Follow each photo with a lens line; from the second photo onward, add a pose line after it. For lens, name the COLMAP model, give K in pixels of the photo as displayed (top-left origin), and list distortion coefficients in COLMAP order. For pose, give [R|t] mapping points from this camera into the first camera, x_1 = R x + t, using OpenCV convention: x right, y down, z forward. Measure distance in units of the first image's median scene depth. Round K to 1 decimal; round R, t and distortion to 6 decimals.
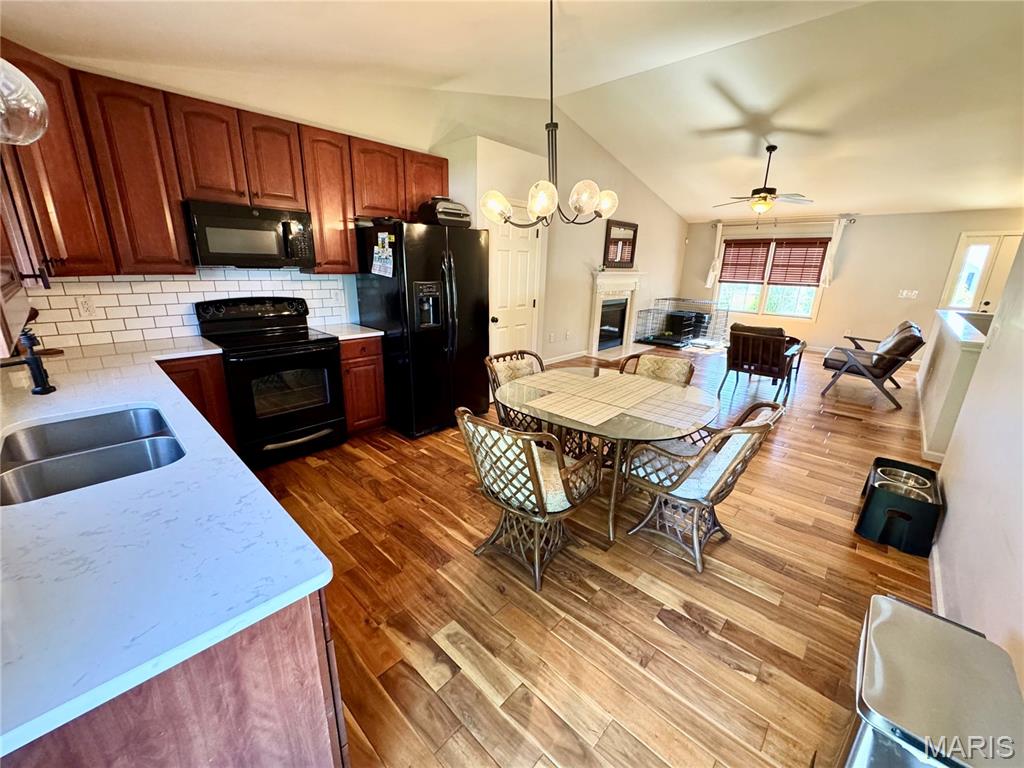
lens RADIAL K [[408.4, 0, 512.0], [0, 408.4, 384.0], [0, 0, 1]] dist [-0.004217, 0.000038]
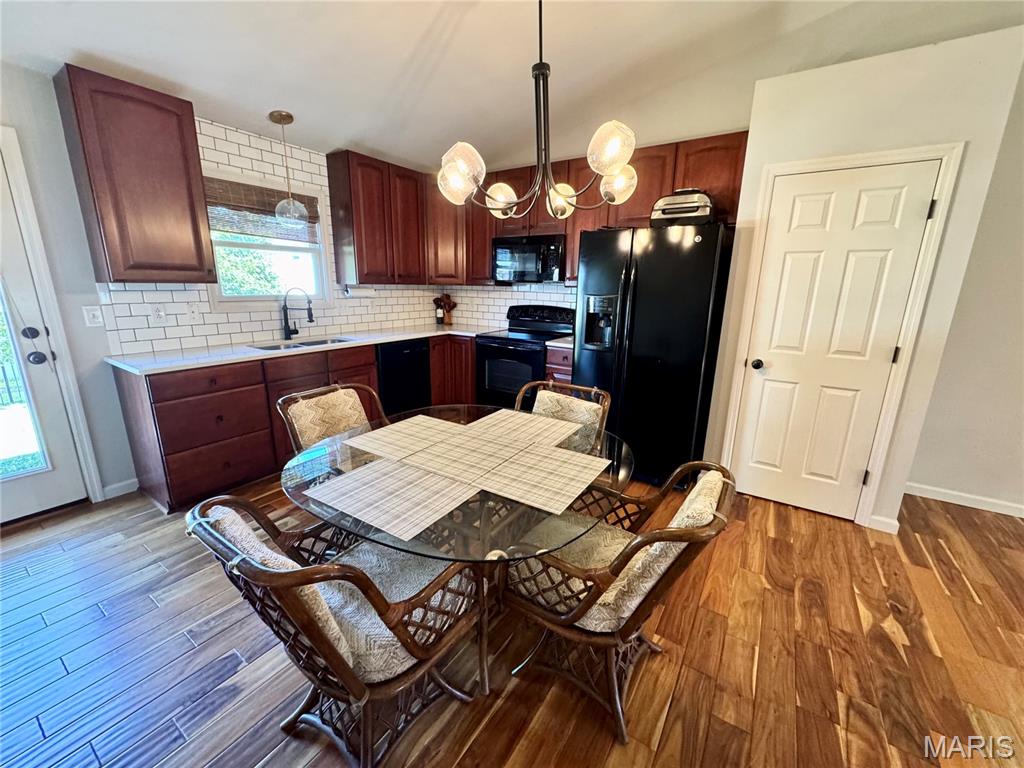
lens RADIAL K [[408.4, 0, 511.7], [0, 408.4, 383.4], [0, 0, 1]] dist [-0.004217, 0.000038]
pose [[0.173106, 0.215065, -0.961135, 0.367547], [-0.292677, 0.943018, 0.158298, -0.088024], [0.940412, 0.253900, 0.226187, 0.382308]]
